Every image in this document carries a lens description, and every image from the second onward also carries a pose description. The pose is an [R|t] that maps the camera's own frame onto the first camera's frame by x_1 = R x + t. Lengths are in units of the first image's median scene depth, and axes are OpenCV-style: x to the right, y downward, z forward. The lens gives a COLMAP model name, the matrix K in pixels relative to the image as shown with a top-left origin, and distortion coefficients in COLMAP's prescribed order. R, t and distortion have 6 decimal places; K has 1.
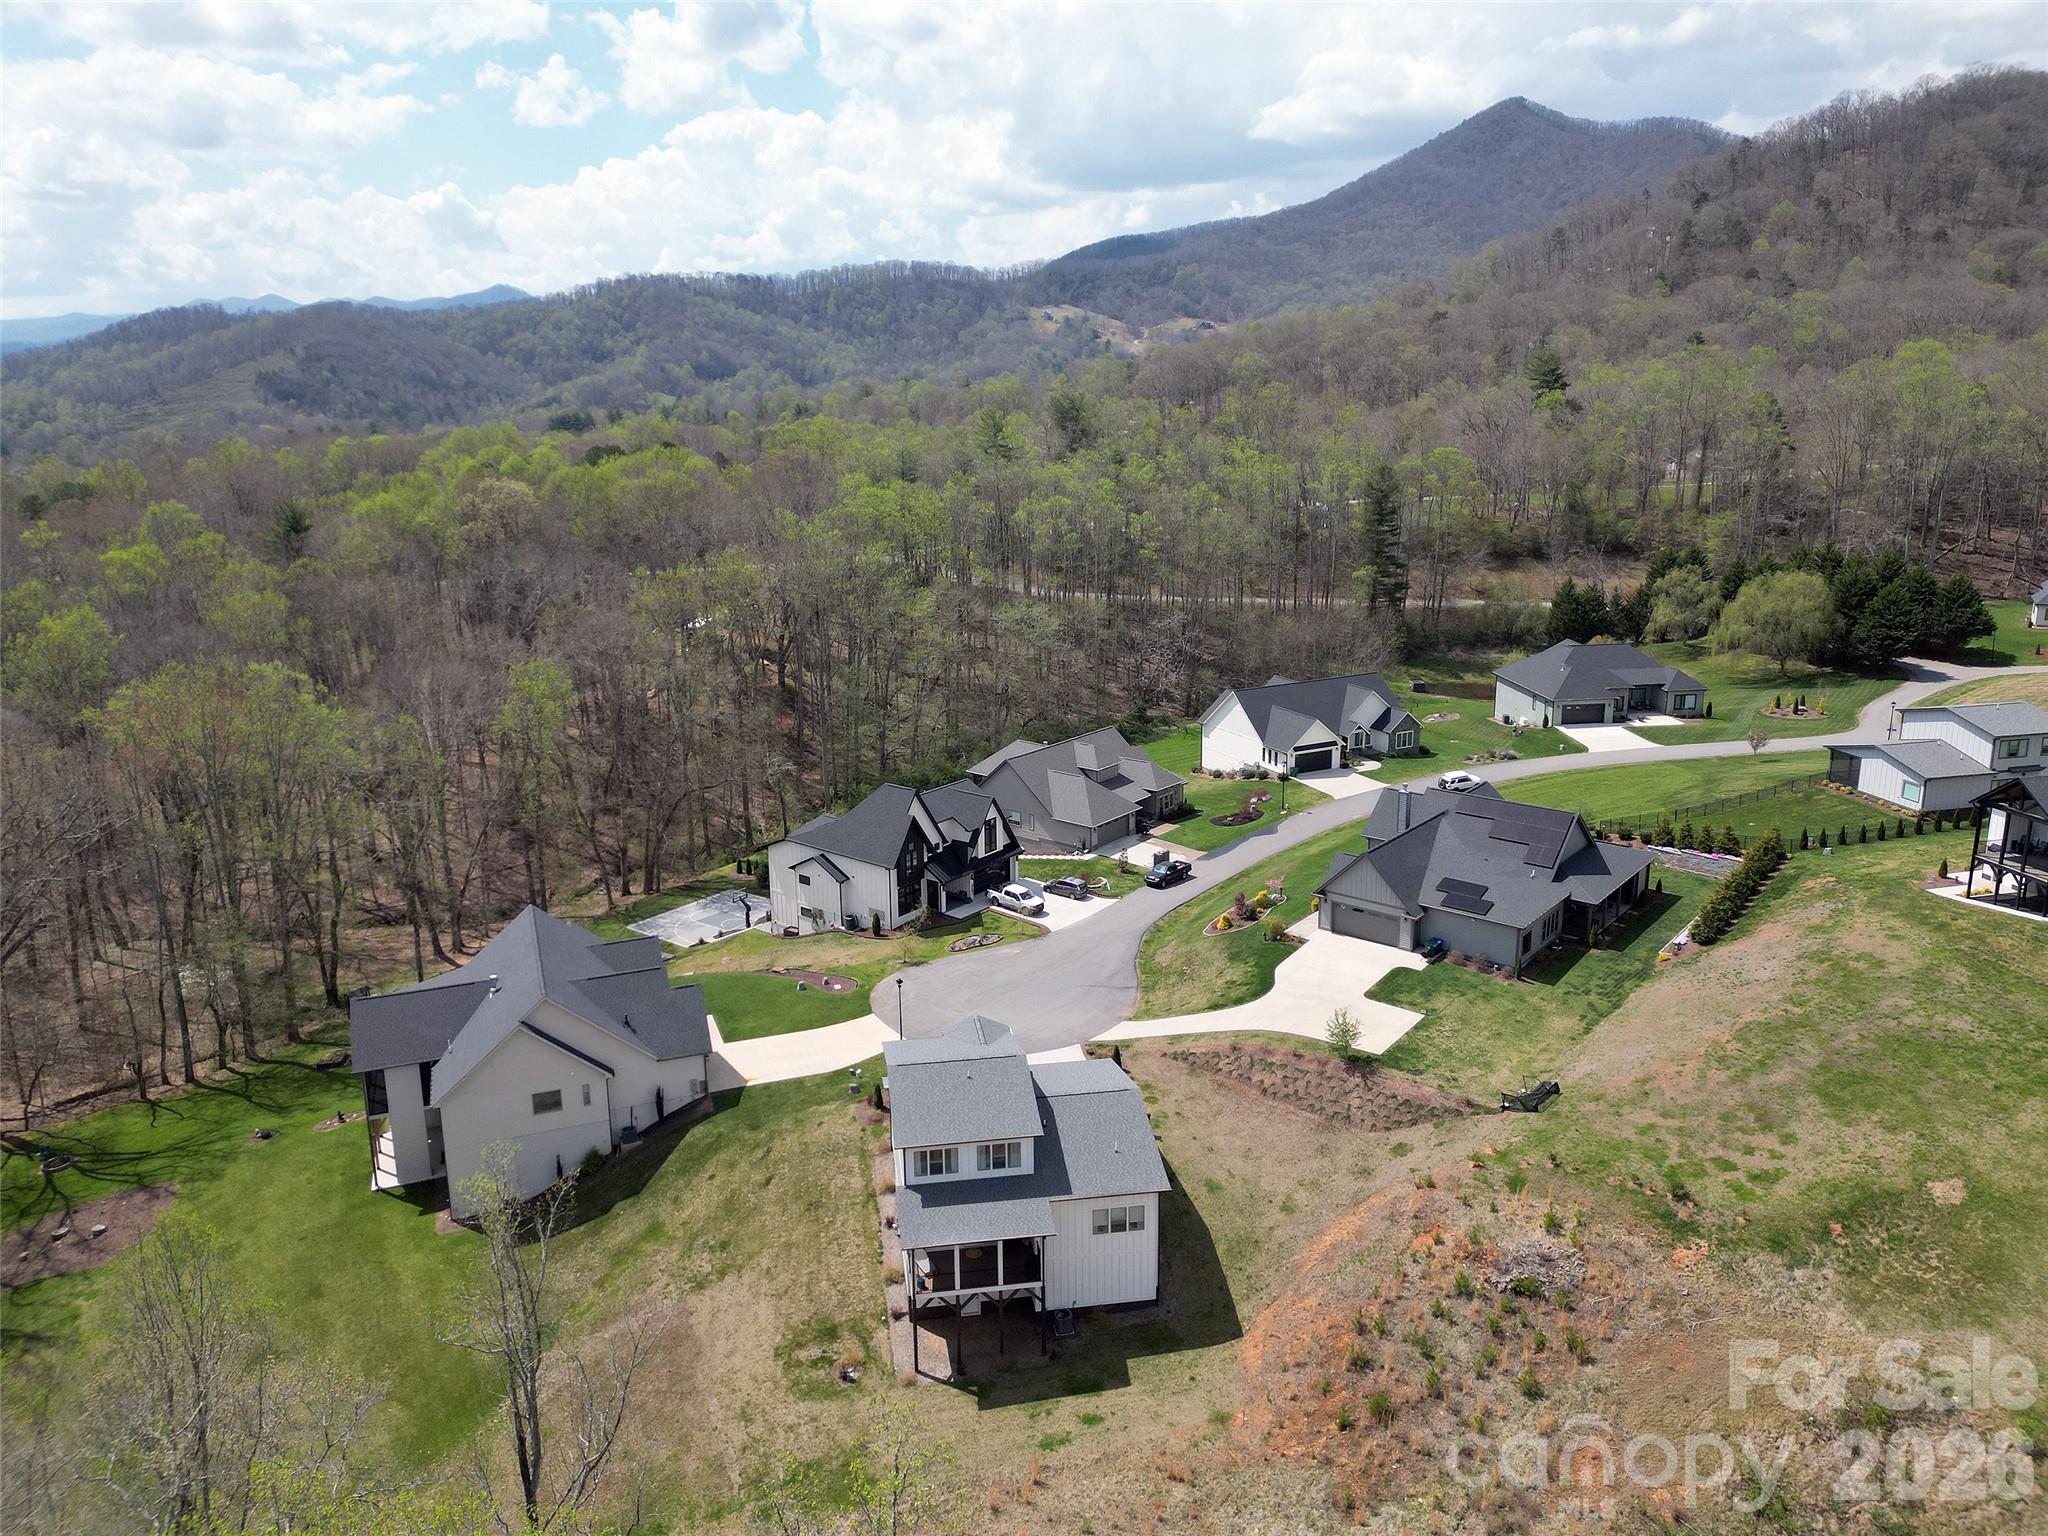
lens RADIAL K [[1730.3, 0, 1024.0], [0, 1730.3, 768.0], [0, 0, 1]] dist [0.114799, -0.137753]
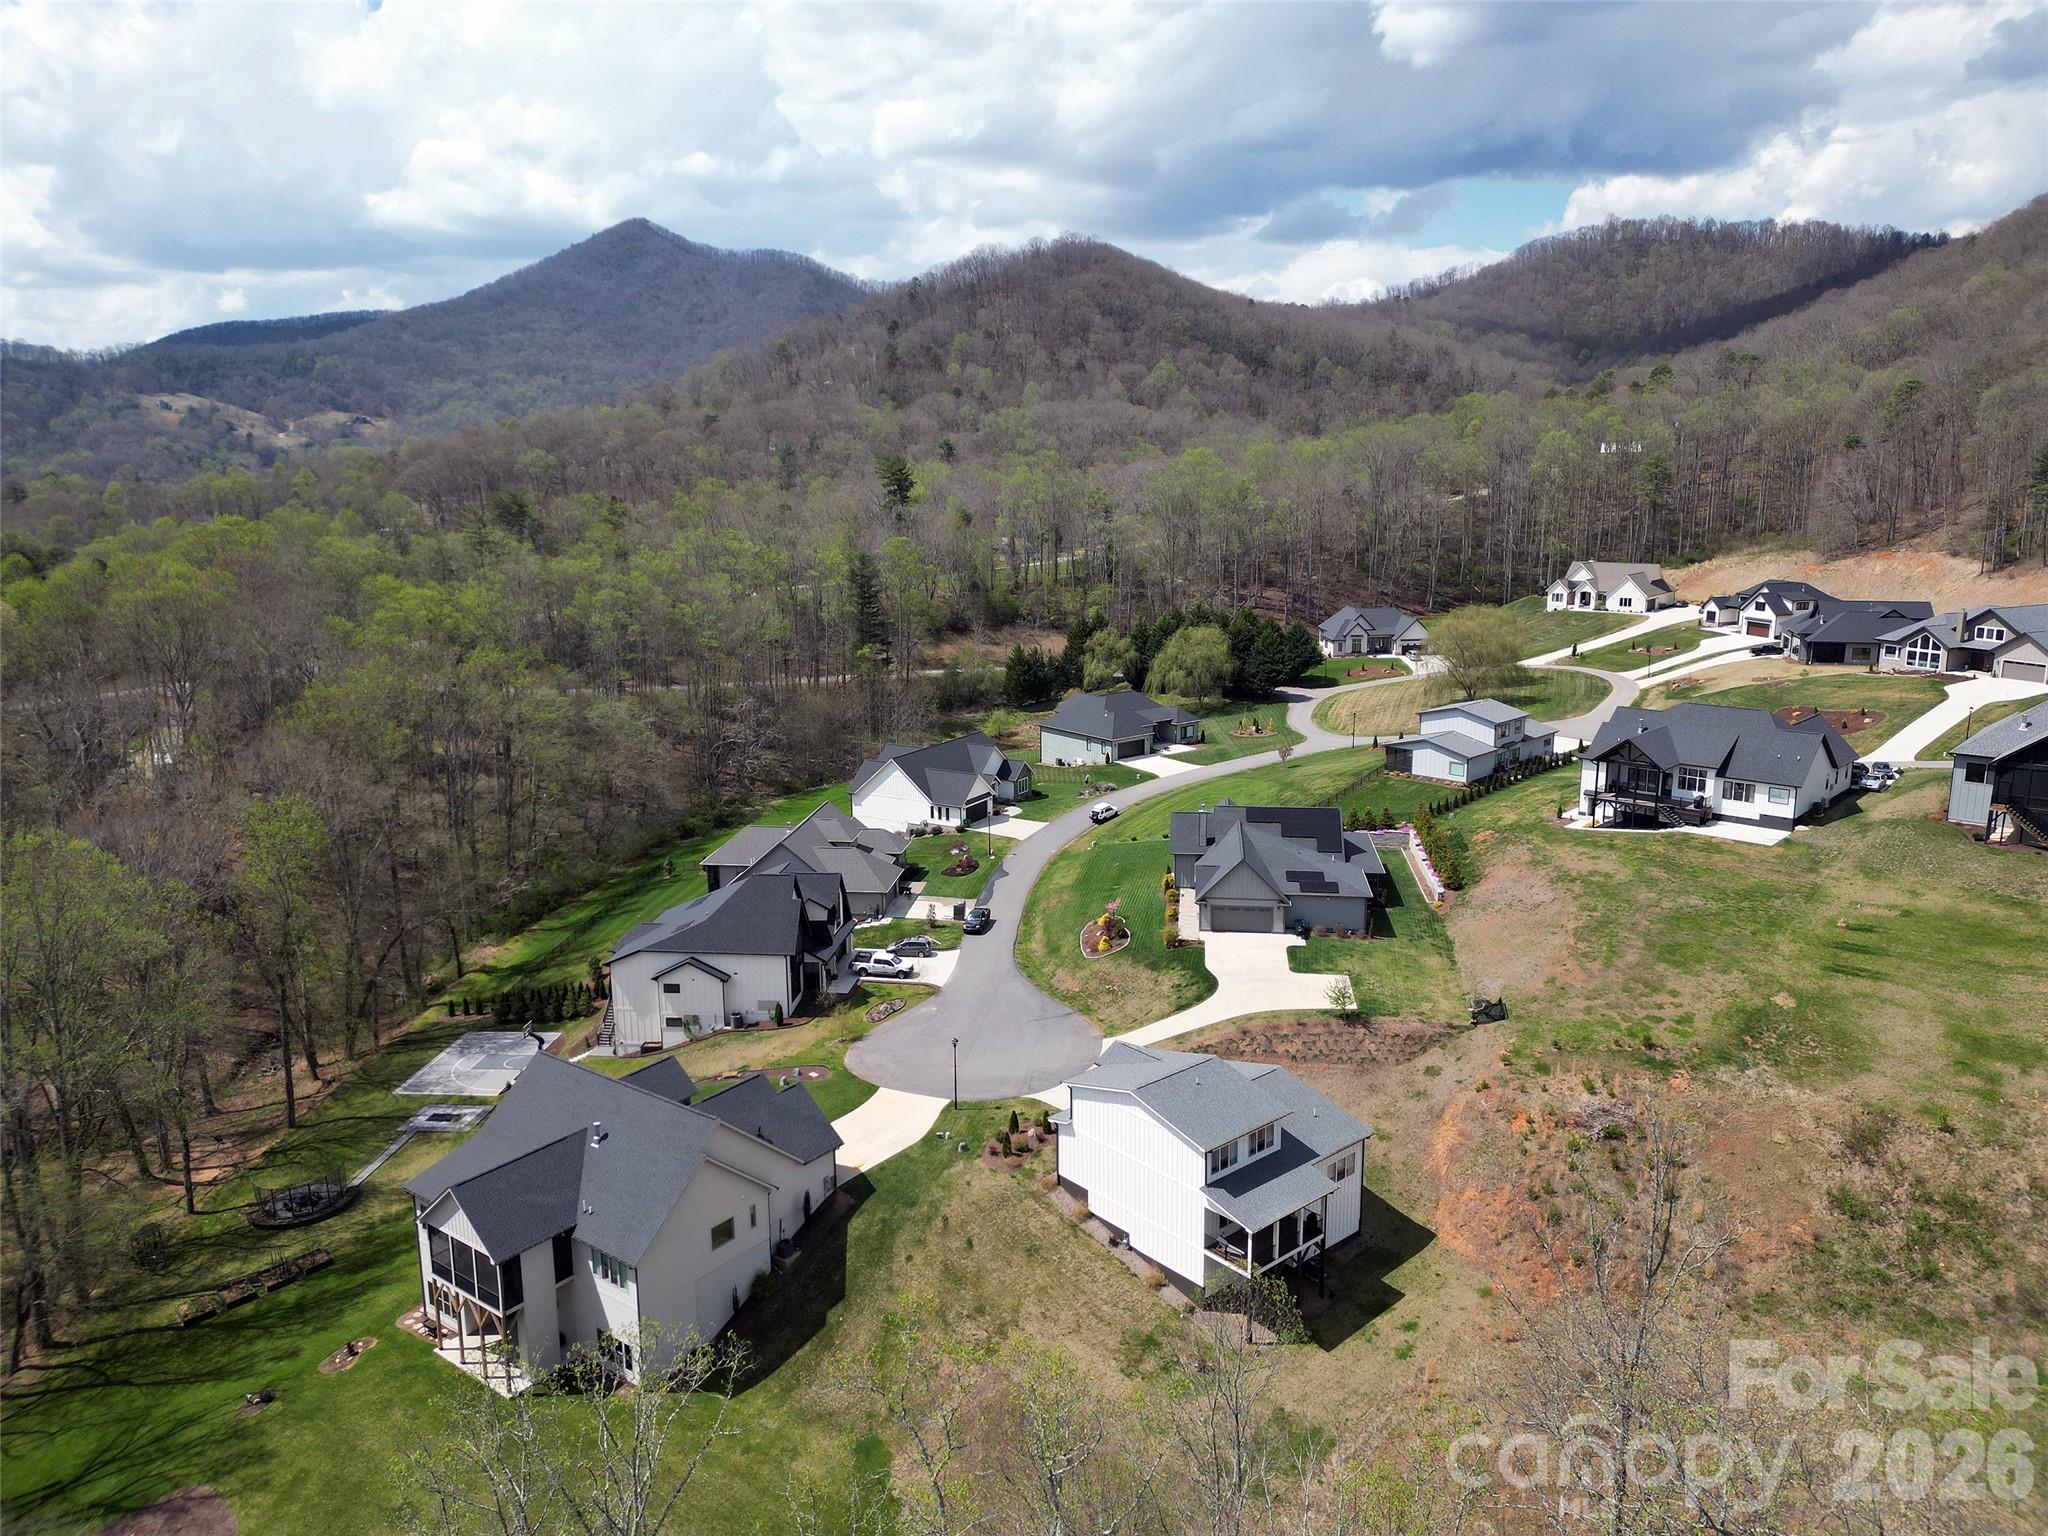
lens RADIAL K [[1730.3, 0, 1024.0], [0, 1730.3, 768.0], [0, 0, 1]] dist [0.114799, -0.137753]
pose [[0.792673, -0.105449, 0.600458, -0.460868], [0.138694, 0.990293, -0.009183, -0.017315], [-0.593661, 0.090559, 0.799604, 0.088324]]
